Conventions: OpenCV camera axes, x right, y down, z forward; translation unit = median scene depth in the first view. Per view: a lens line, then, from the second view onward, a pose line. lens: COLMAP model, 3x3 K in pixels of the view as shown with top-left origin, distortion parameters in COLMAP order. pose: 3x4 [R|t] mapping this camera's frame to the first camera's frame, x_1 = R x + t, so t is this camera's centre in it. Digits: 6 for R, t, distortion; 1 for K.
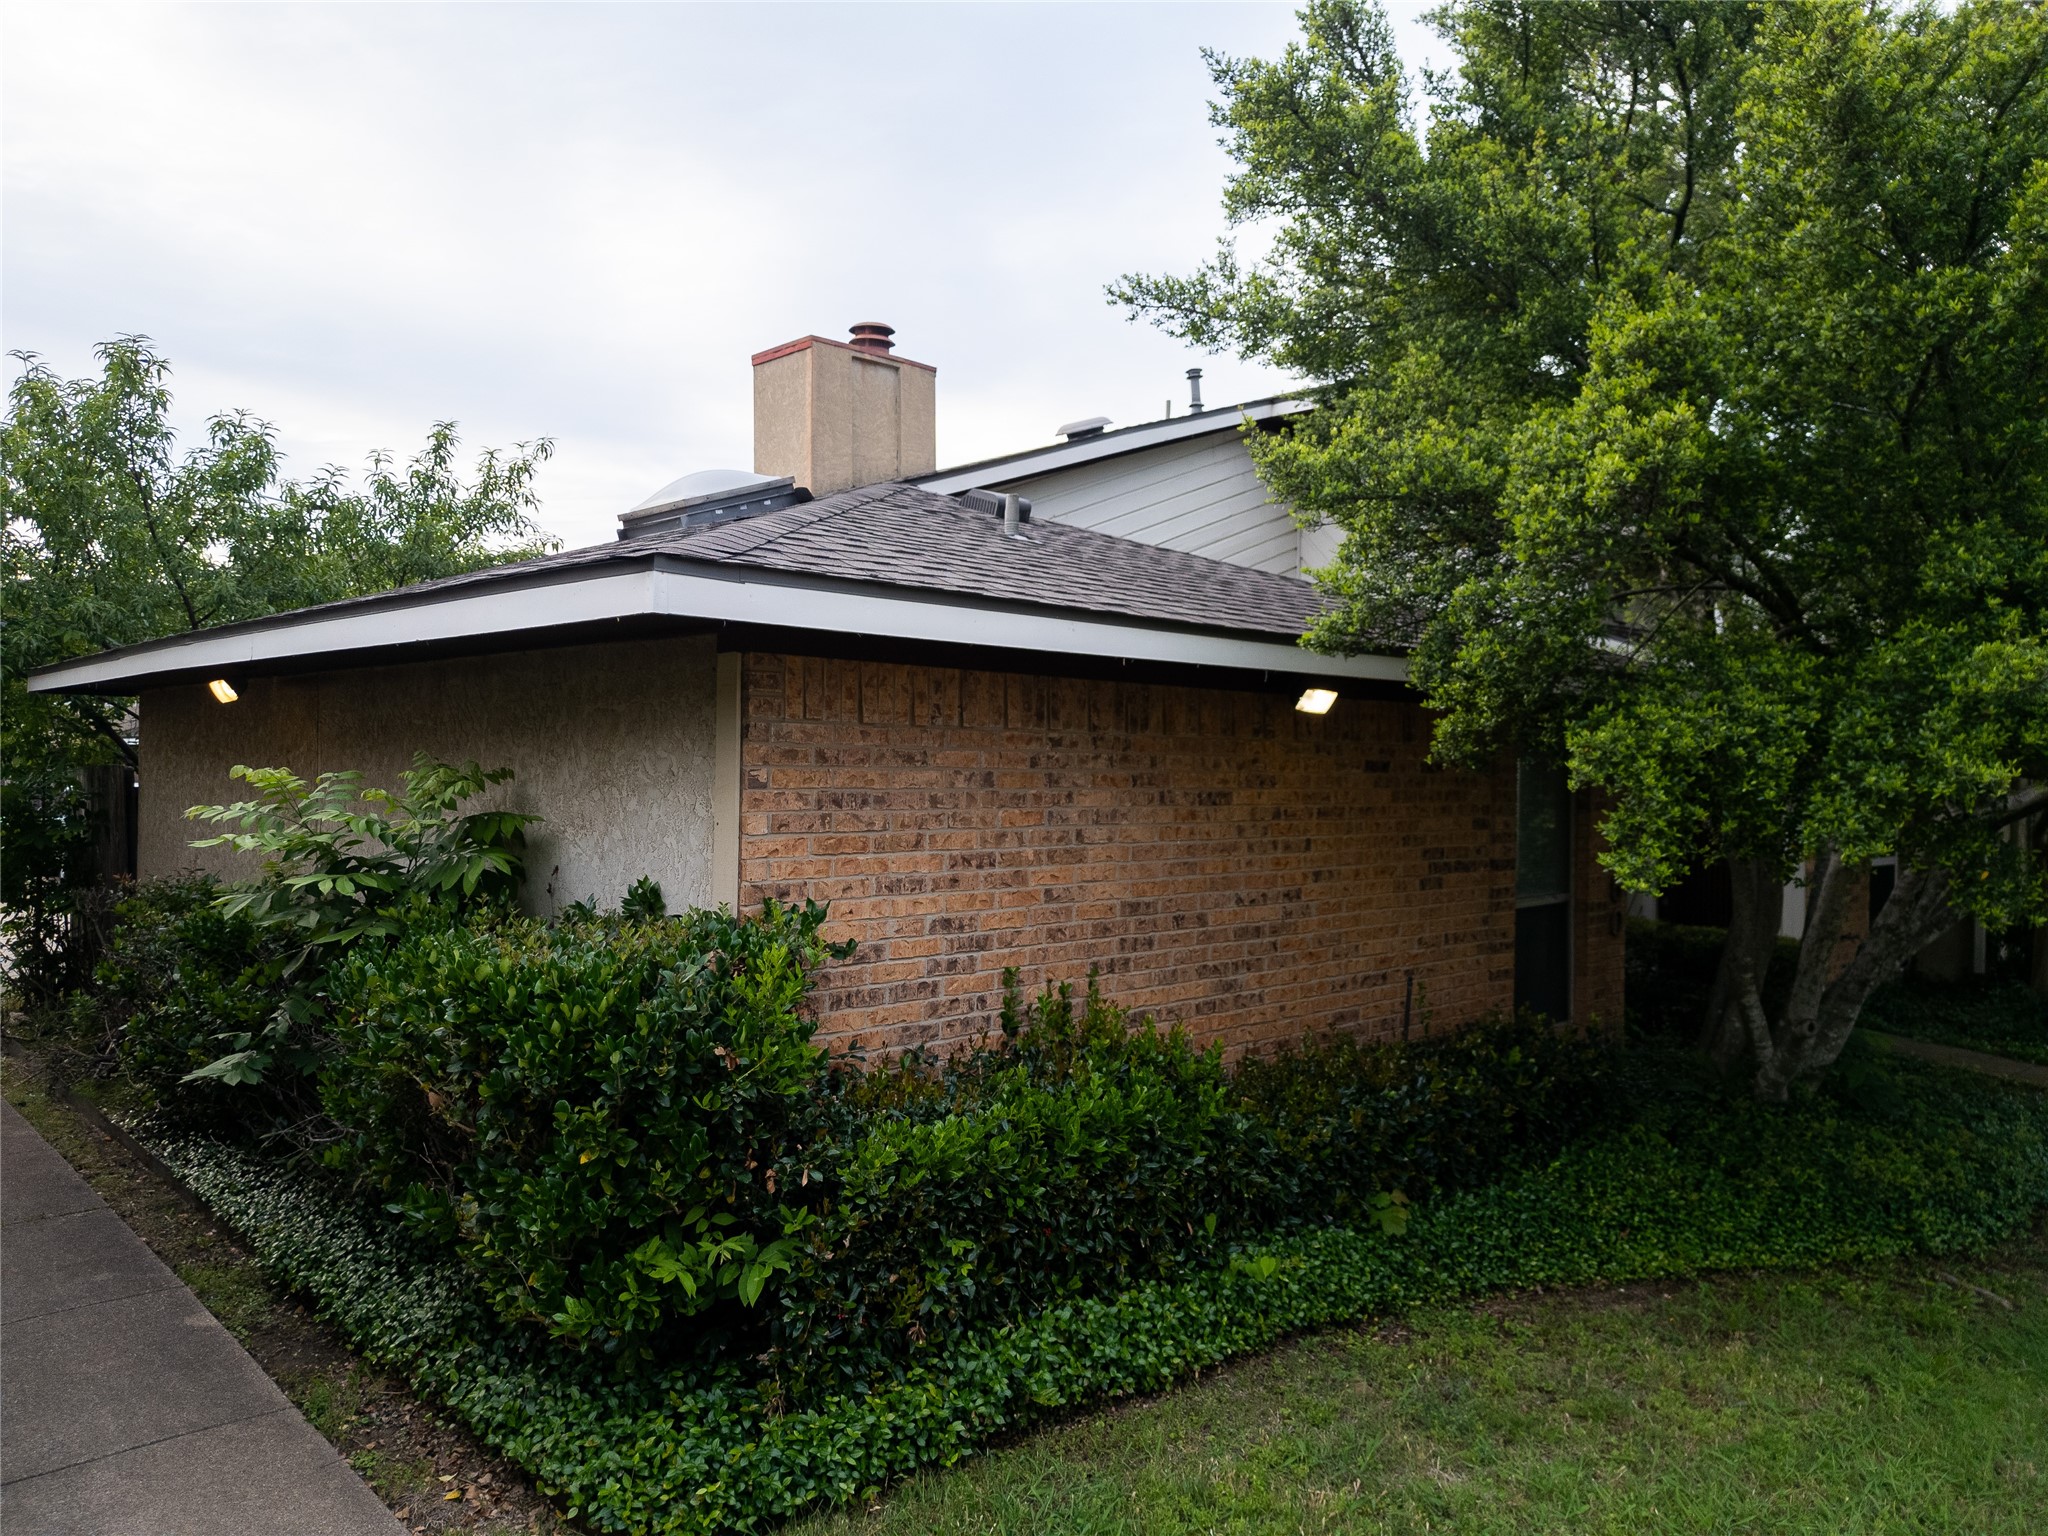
lens RADIAL K [[1417.9, 0, 1040.1], [0, 1417.9, 769.2], [0, 0, 1]] dist [0.084753, -0.086349]
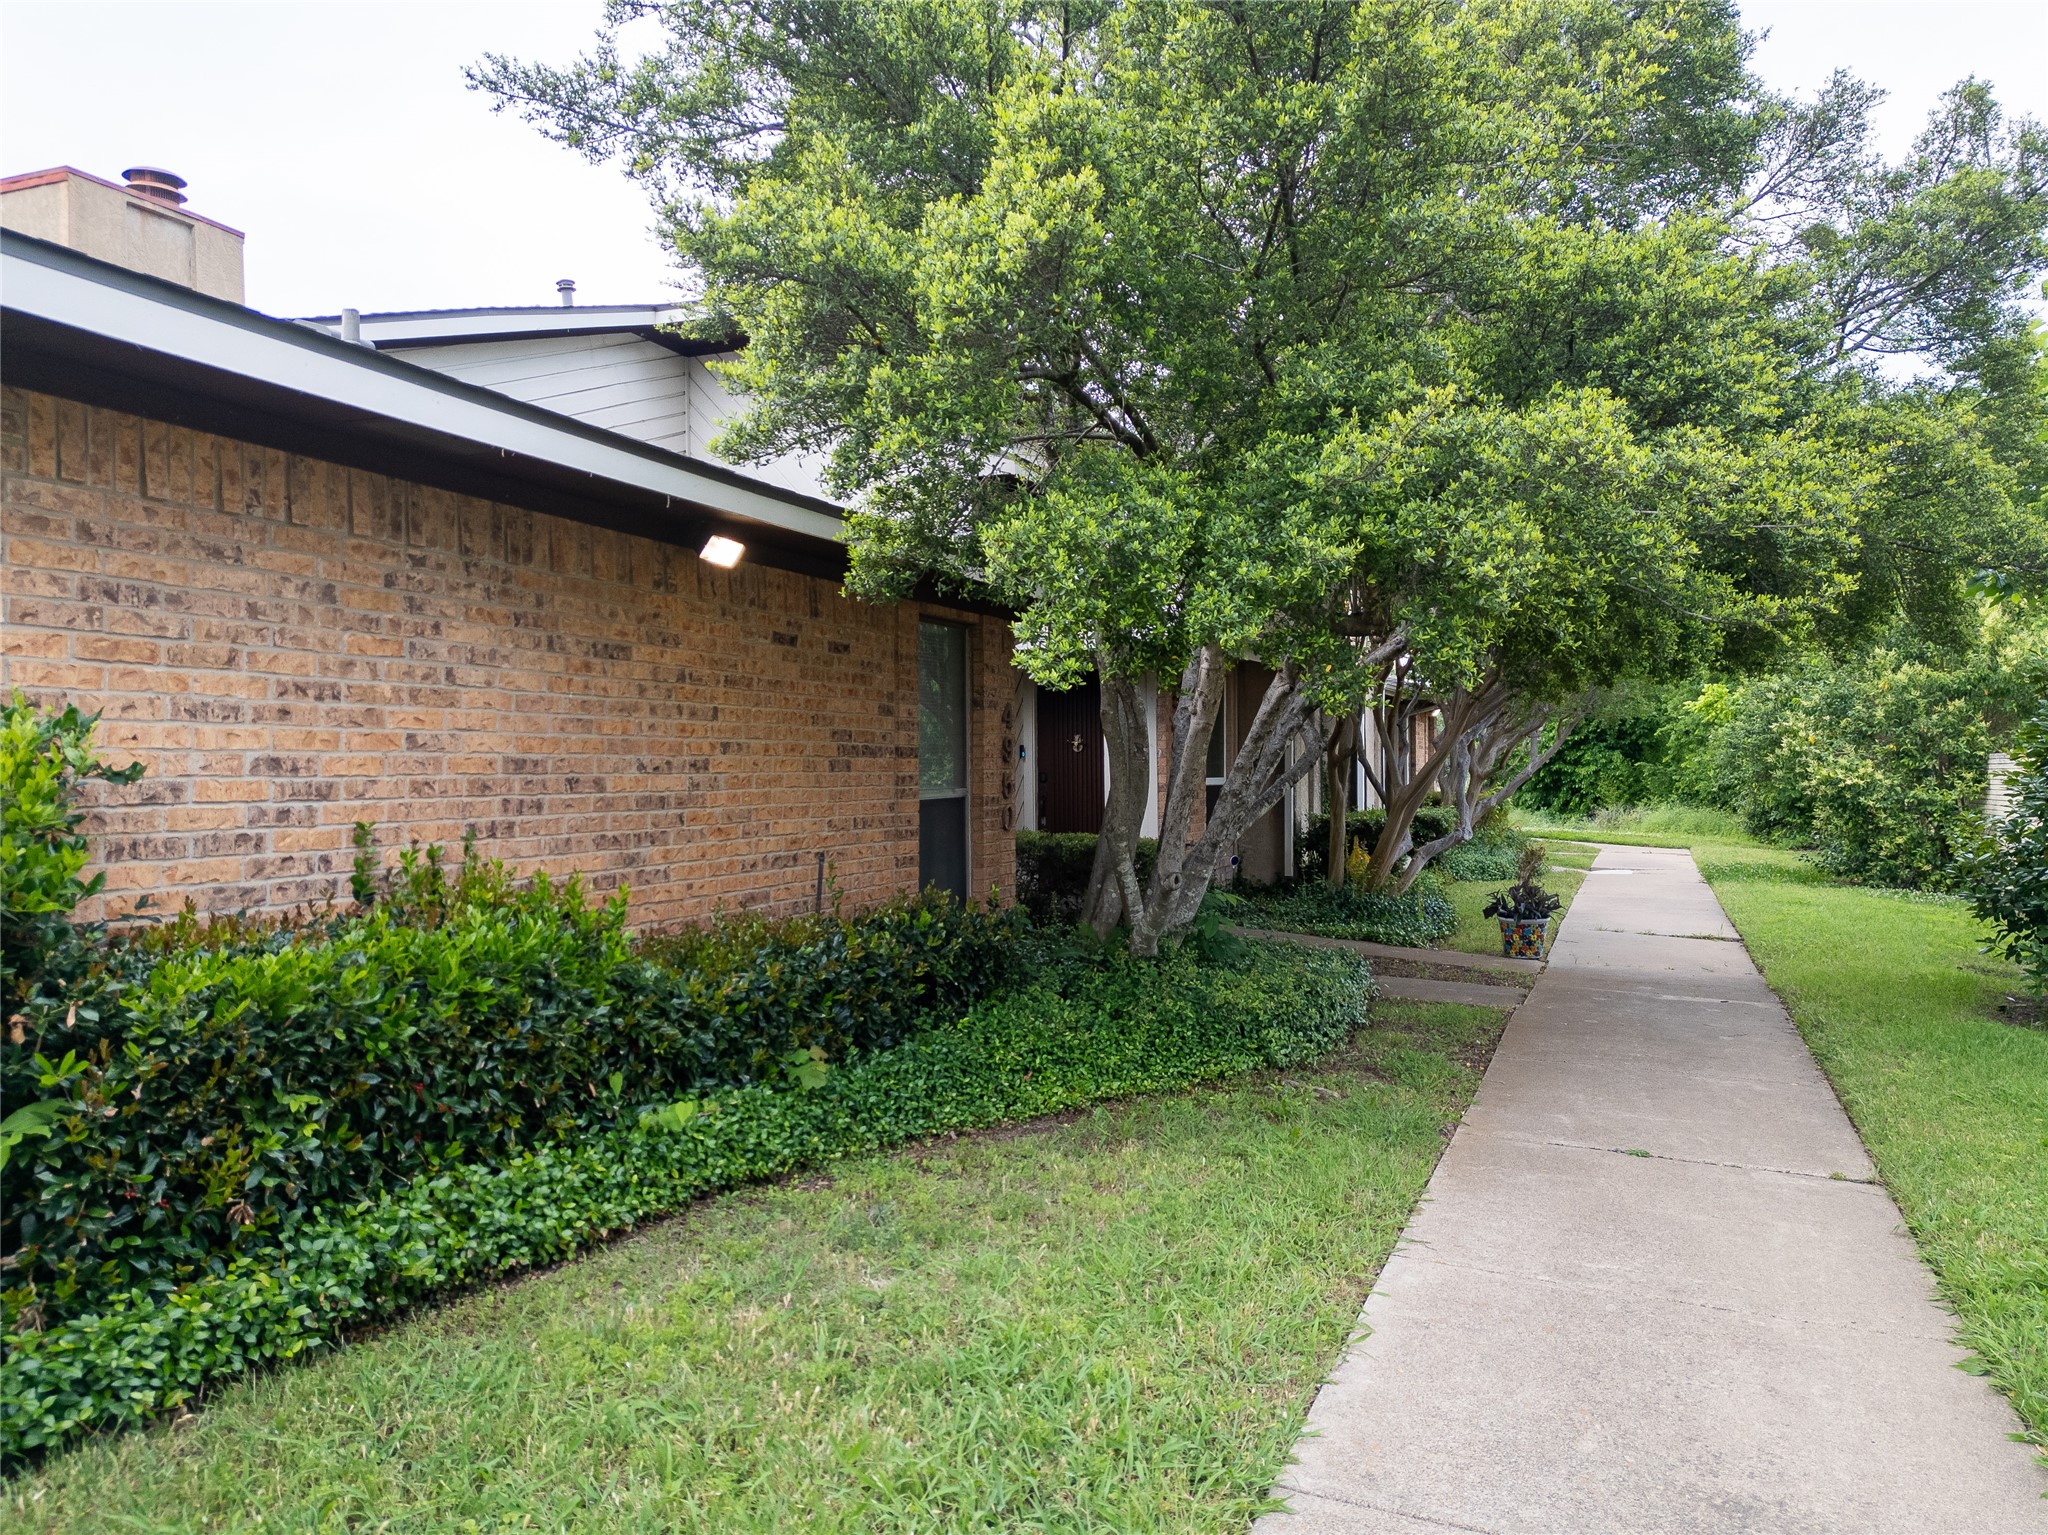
lens RADIAL K [[1447.3, 0, 1028.1], [0, 1447.3, 763.6], [0, 0, 1]] dist [0.087213, -0.084067]
pose [[0.916664, -0.016543, 0.399317, -0.007075], [0.017246, 0.999850, 0.001833, 0.118419], [-0.399287, 0.005206, 0.916811, 0.055116]]
